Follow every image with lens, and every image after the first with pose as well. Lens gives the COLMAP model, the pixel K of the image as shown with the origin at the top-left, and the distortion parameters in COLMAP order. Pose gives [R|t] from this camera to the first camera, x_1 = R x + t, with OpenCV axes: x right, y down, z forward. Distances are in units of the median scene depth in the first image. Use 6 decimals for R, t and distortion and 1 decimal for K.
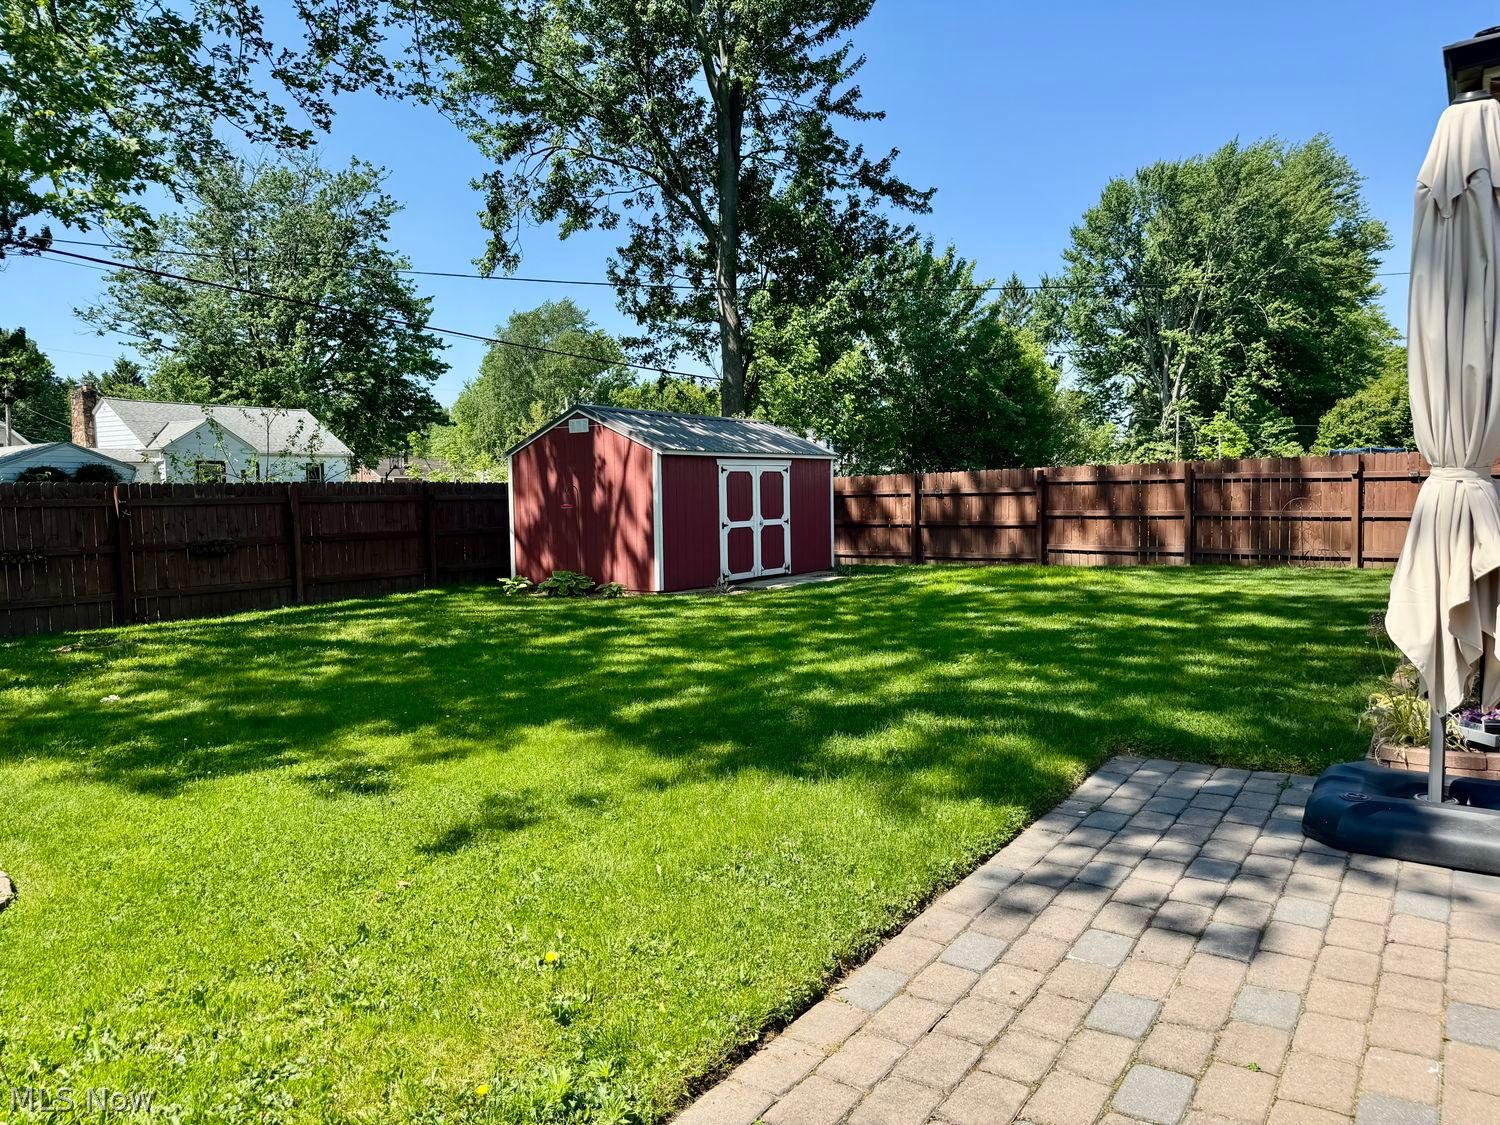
lens RADIAL K [[1082.5, 0, 755.5], [0, 1082.5, 566.0], [0, 0, 1]] dist [0.134923, -0.179171]
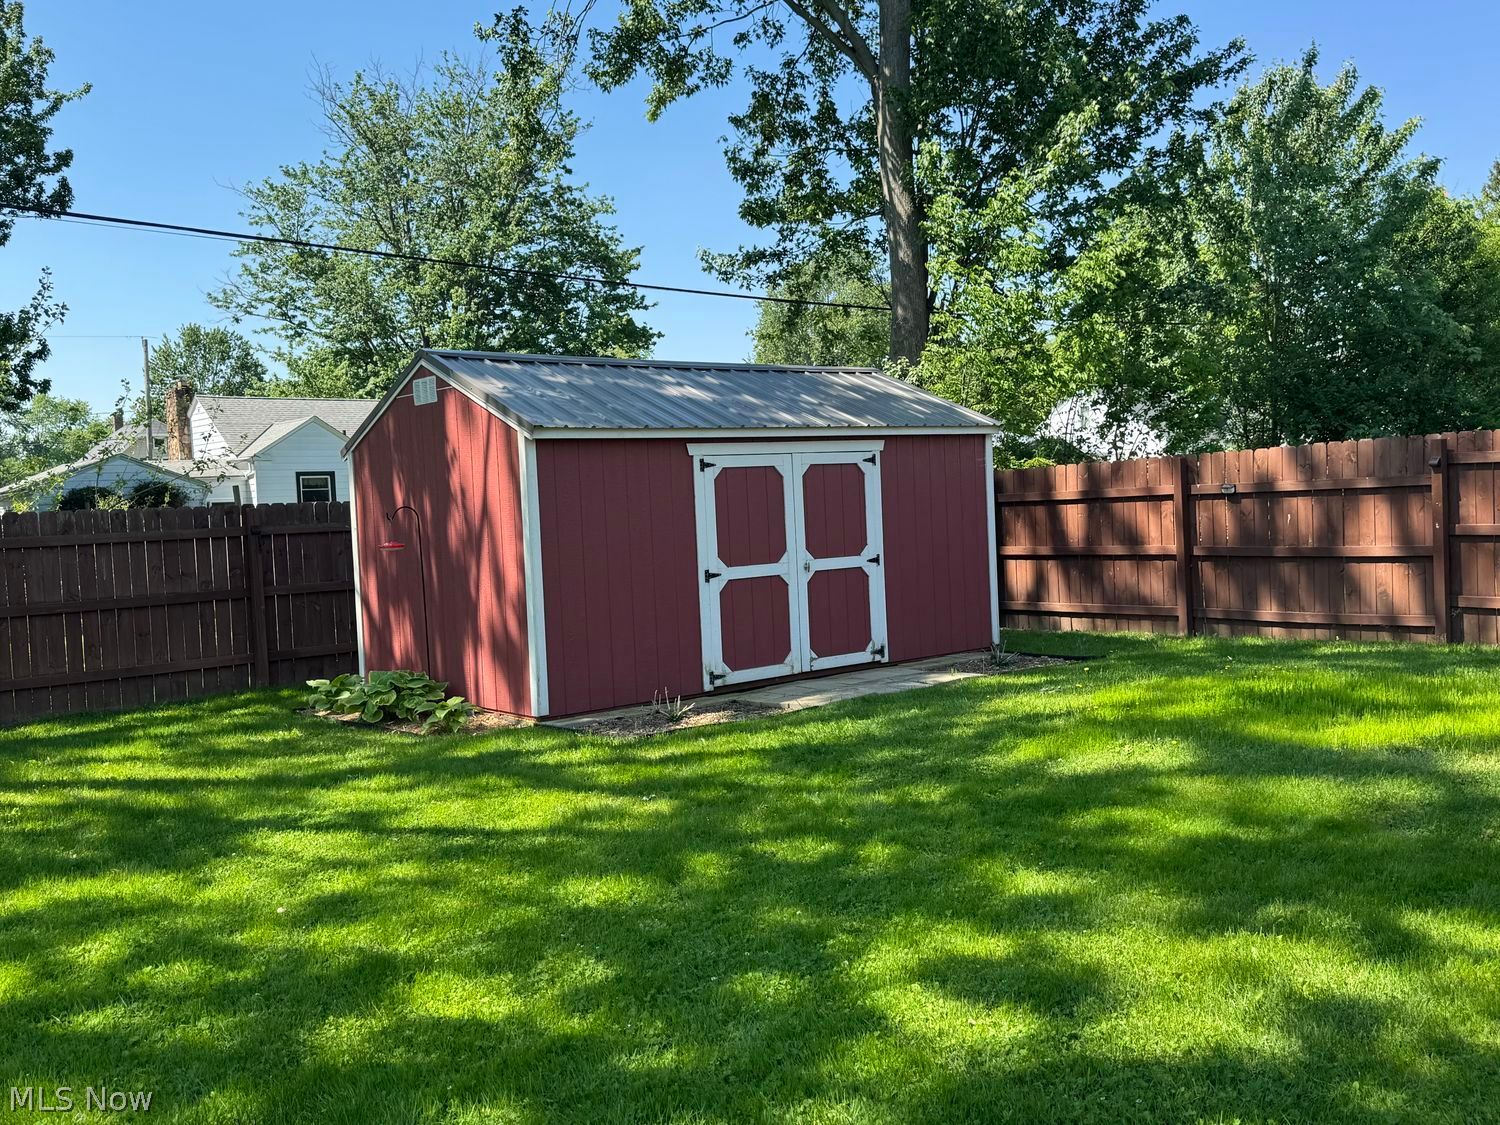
lens RADIAL K [[1351.2, 0, 751.3], [0, 1351.2, 530.3], [0, 0, 1]] dist [0.146569, -0.326206]
pose [[0.956174, -0.021231, -0.292030, 0.138357], [0.010987, 0.999267, -0.036676, -0.028109], [0.292594, 0.031861, 0.955706, 0.325045]]
